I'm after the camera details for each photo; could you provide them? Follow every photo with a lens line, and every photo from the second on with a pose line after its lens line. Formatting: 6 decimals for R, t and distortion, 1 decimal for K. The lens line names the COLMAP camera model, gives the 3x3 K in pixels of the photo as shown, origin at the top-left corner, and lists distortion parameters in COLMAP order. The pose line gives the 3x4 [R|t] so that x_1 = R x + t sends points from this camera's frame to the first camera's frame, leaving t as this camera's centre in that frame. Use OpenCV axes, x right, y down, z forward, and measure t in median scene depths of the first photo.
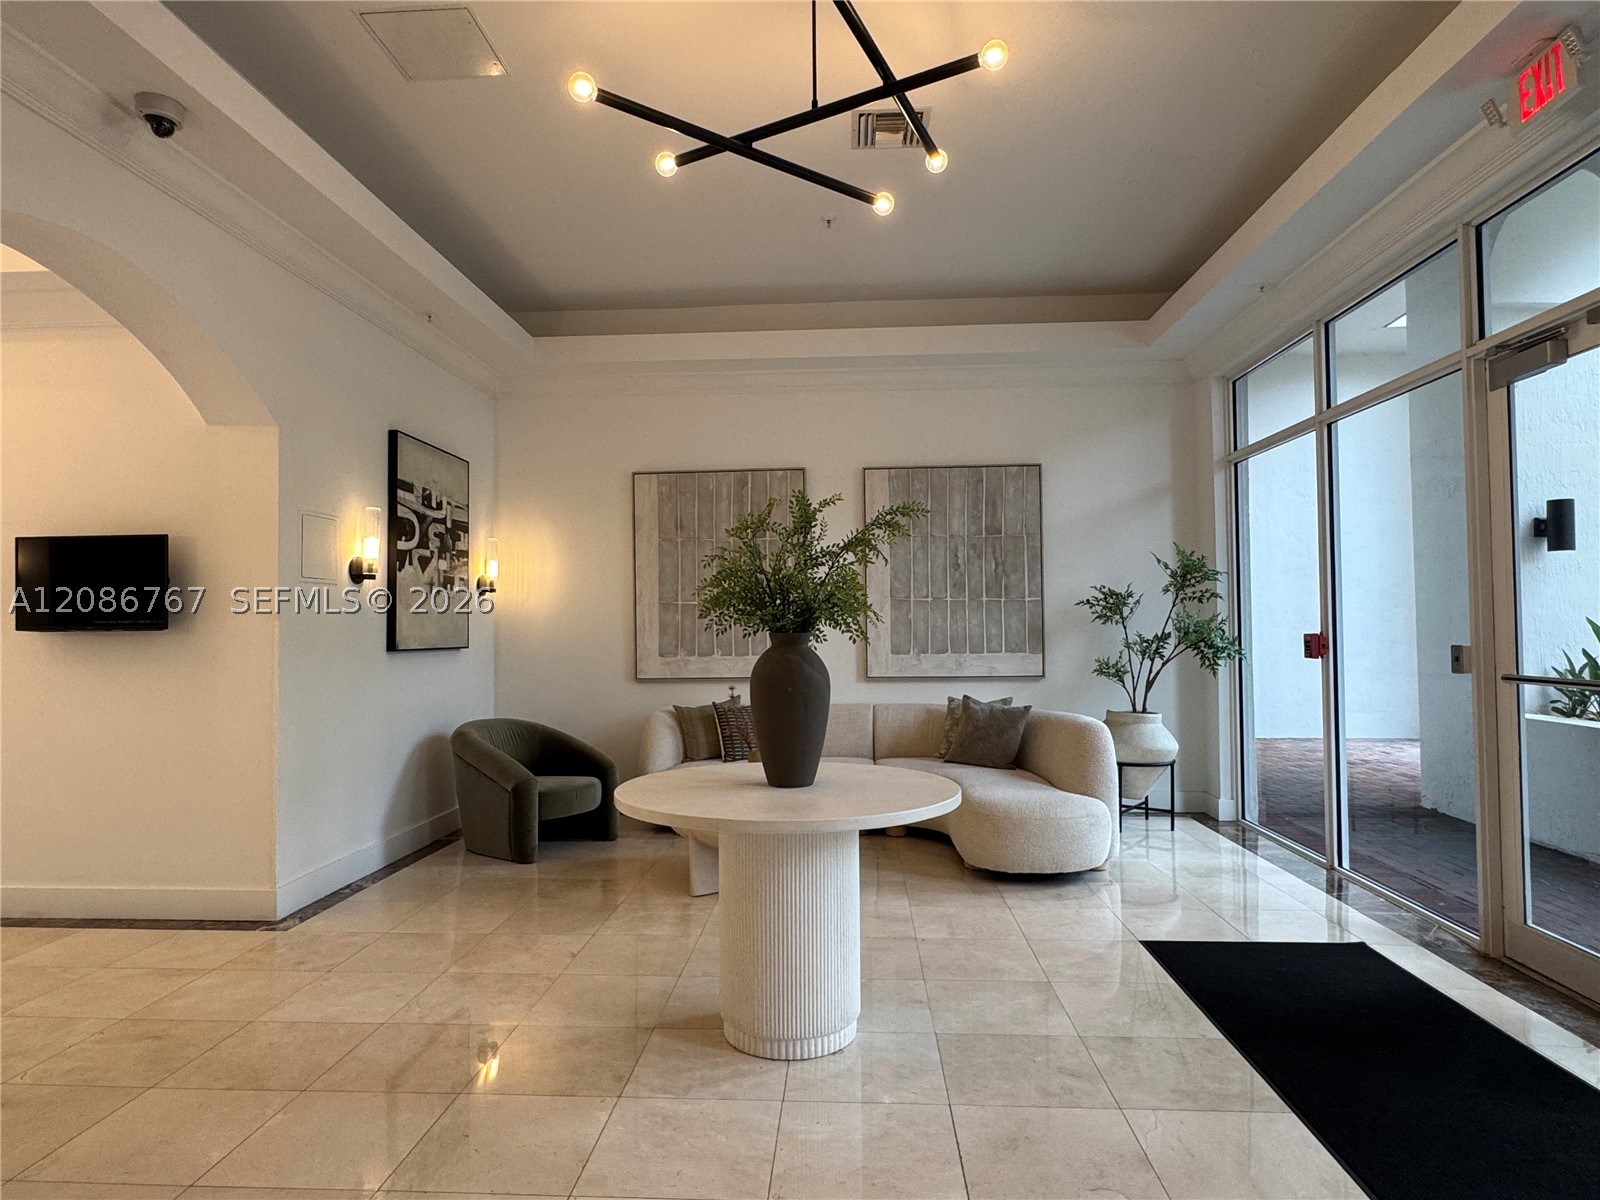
lens RADIAL K [[940.4, 0, 781.4], [0, 940.4, 594.7], [0, 0, 1]] dist [-0.003477, -0.001117]
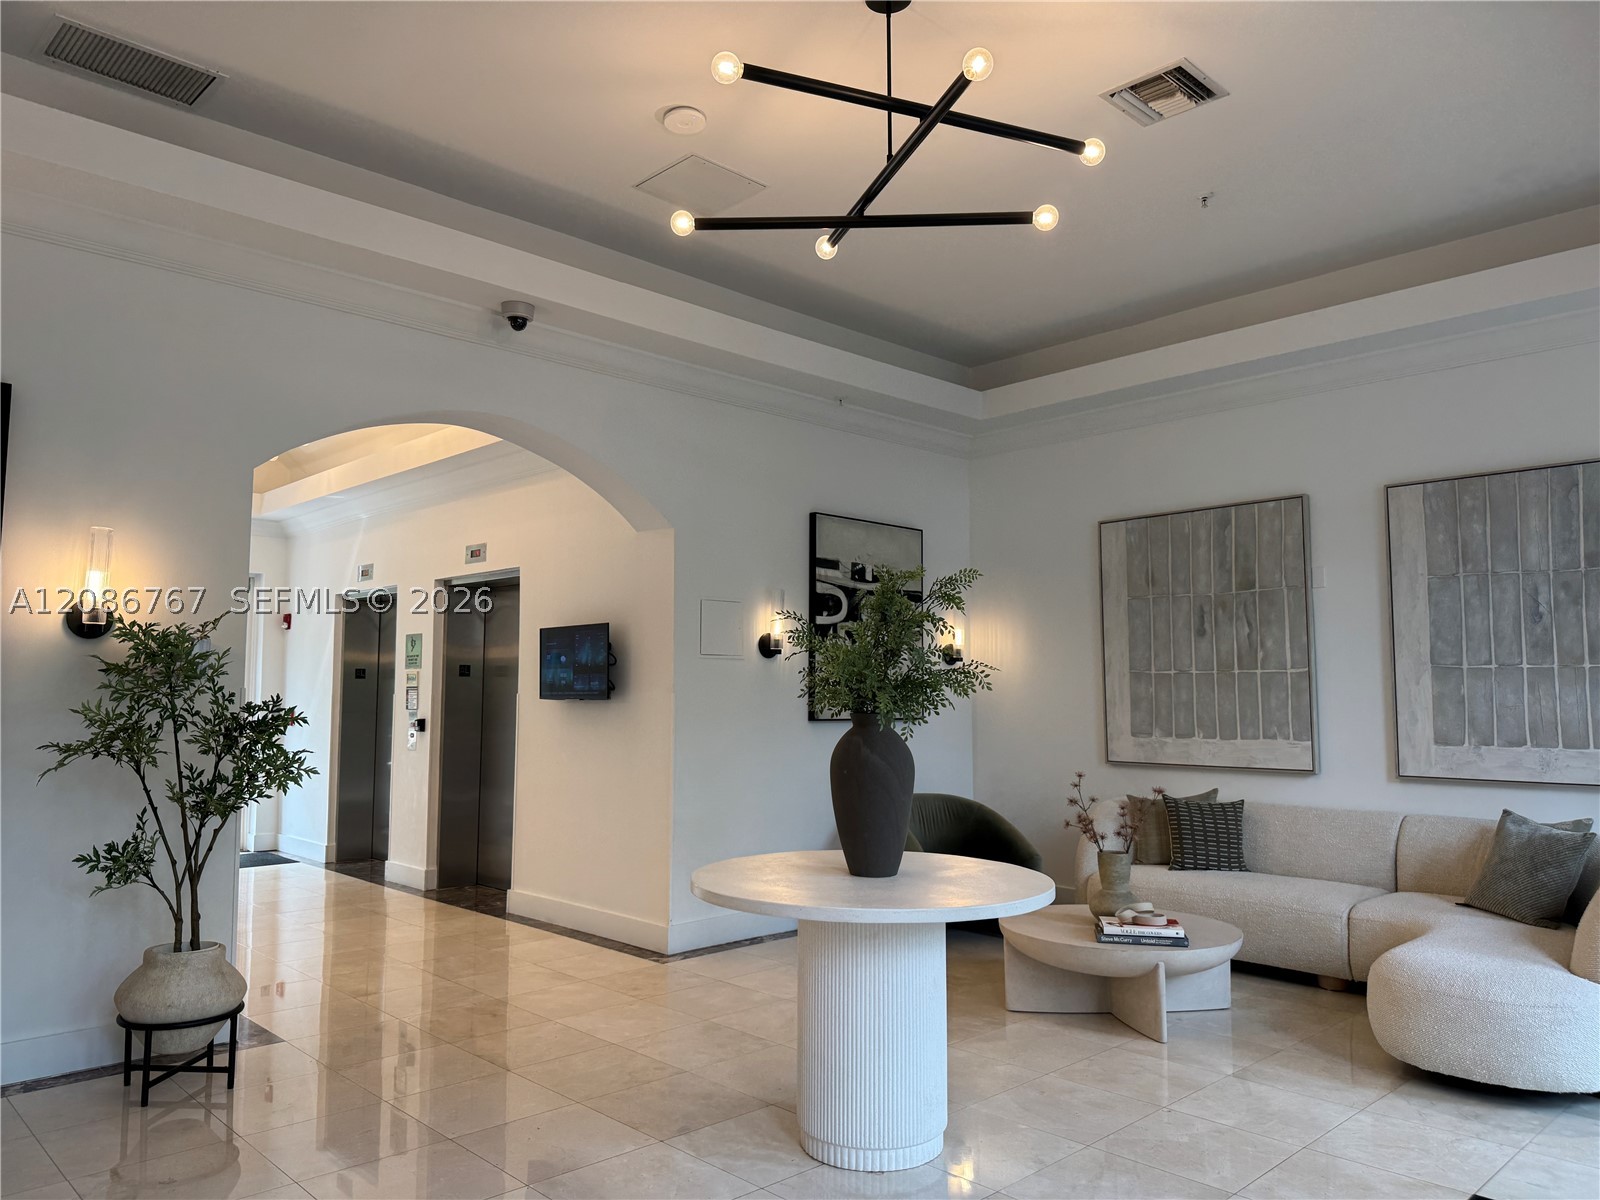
lens RADIAL K [[1123.5, 0, 800.0], [0, 1123.5, 600.0], [0, 0, 1]] dist [0.069456, -0.097713]
pose [[0.736197, -0.047281, -0.675114, 0.410965], [0.016119, 0.998499, -0.052352, -0.009631], [0.676576, 0.027660, 0.735853, 0.058298]]
